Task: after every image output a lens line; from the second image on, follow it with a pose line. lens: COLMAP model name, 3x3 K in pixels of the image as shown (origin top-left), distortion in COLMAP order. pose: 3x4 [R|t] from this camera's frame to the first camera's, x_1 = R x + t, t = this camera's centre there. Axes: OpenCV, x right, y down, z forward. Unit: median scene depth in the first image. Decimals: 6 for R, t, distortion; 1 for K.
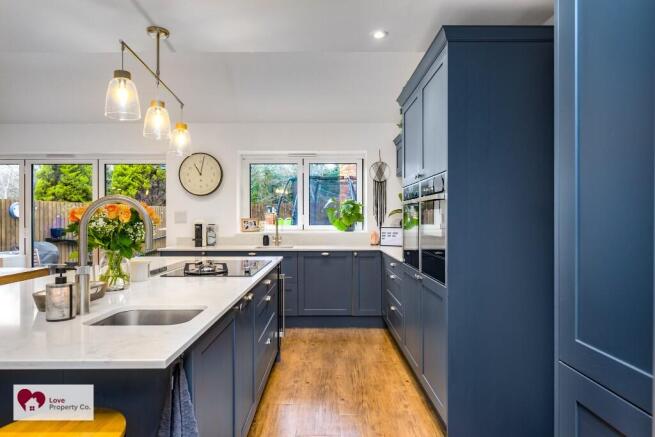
lens RADIAL K [[413.7, 0, 326.6], [0, 413.7, 220.3], [0, 0, 1]] dist [-0.015600, 0.001912]
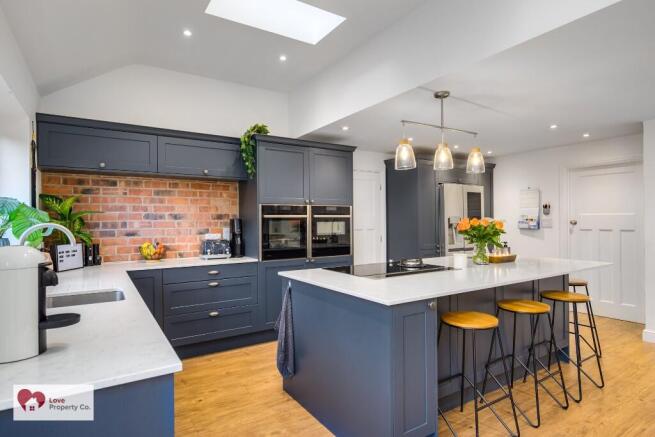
lens RADIAL K [[366.5, 0, 324.4], [0, 366.5, 219.0], [0, 0, 1]] dist [-0.003692, 0.000902]
pose [[-0.544945, 0.012767, 0.838374, -0.865011], [0.014650, 0.999876, -0.005704, -0.020813], [-0.838344, 0.009173, -0.545065, 1.411856]]
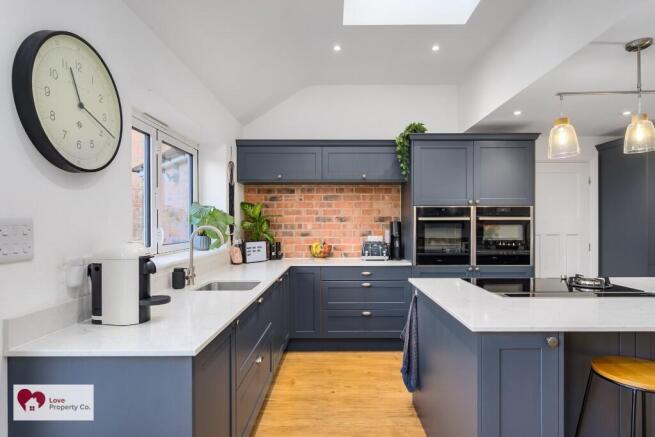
lens RADIAL K [[366.5, 0, 330.1], [0, 366.5, 223.0], [0, 0, 1]] dist [-0.003692, 0.000902]
pose [[0.003700, 0.004481, 0.999983, -0.897332], [0.008889, 0.999950, -0.004514, -0.023356], [-0.999954, 0.008905, 0.003660, 1.213378]]
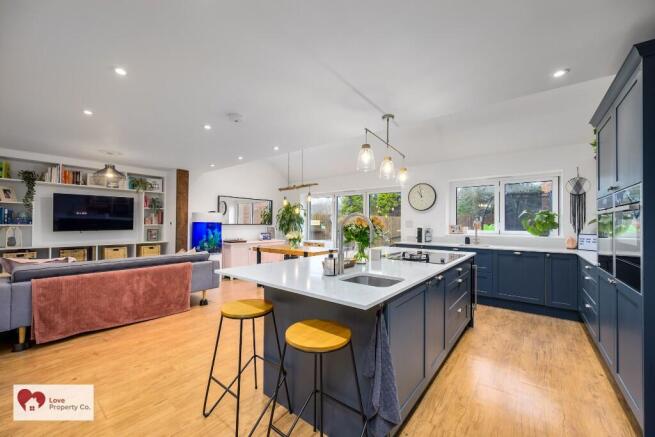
lens RADIAL K [[257.1, 0, 329.0], [0, 257.1, 220.8], [0, 0, 1]] dist [-0.000879, 0.000113]
pose [[0.781688, 0.000460, -0.623669, 0.049835], [-0.011181, 0.999849, -0.013276, -0.003226], [0.623569, 0.017351, 0.781576, 0.004166]]
